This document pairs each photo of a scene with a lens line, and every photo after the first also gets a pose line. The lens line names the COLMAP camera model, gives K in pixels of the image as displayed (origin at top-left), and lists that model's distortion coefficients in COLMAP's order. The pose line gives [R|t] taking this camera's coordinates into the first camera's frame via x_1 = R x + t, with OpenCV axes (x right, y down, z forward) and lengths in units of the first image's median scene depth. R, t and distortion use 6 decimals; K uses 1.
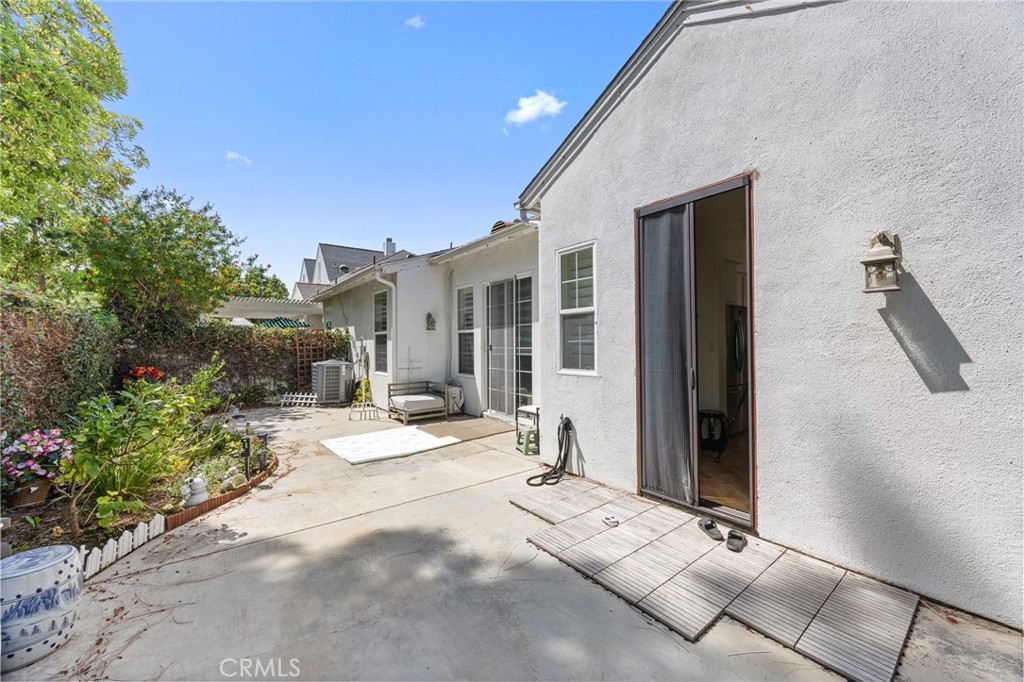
lens RADIAL K [[385.2, 0, 518.9], [0, 385.2, 339.6], [0, 0, 1]] dist [-0.005136, 0.000524]
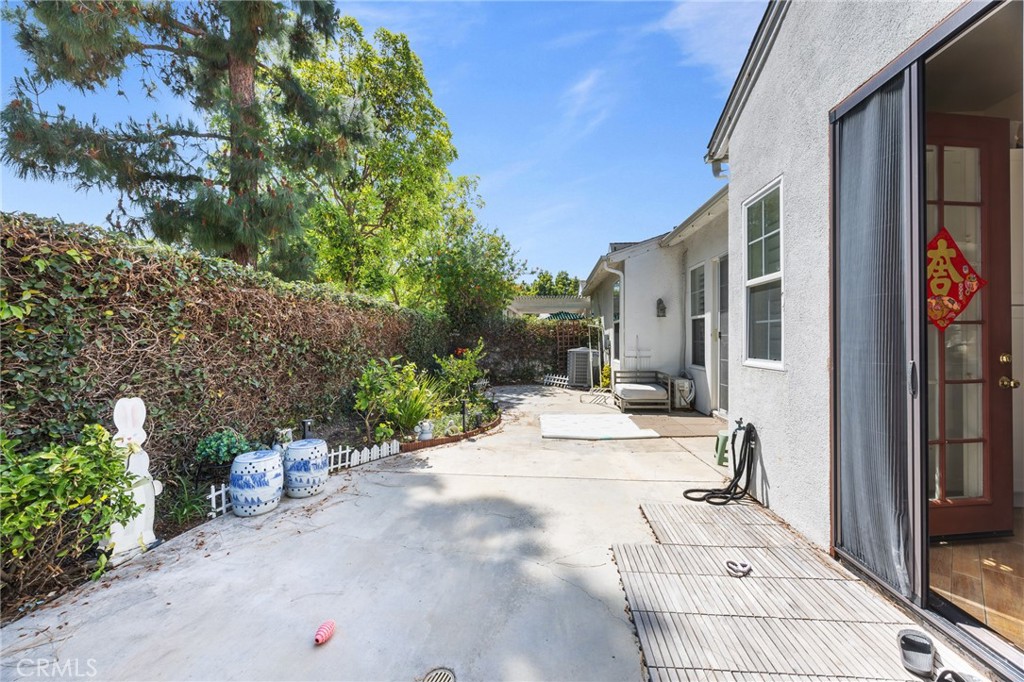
lens RADIAL K [[385.2, 0, 518.9], [0, 385.2, 339.6], [0, 0, 1]] dist [-0.005136, 0.000524]
pose [[0.734619, 0.008352, -0.678428, 0.303341], [0.005119, 0.999828, 0.017852, 0.022823], [0.678460, -0.016588, 0.734450, 0.148260]]
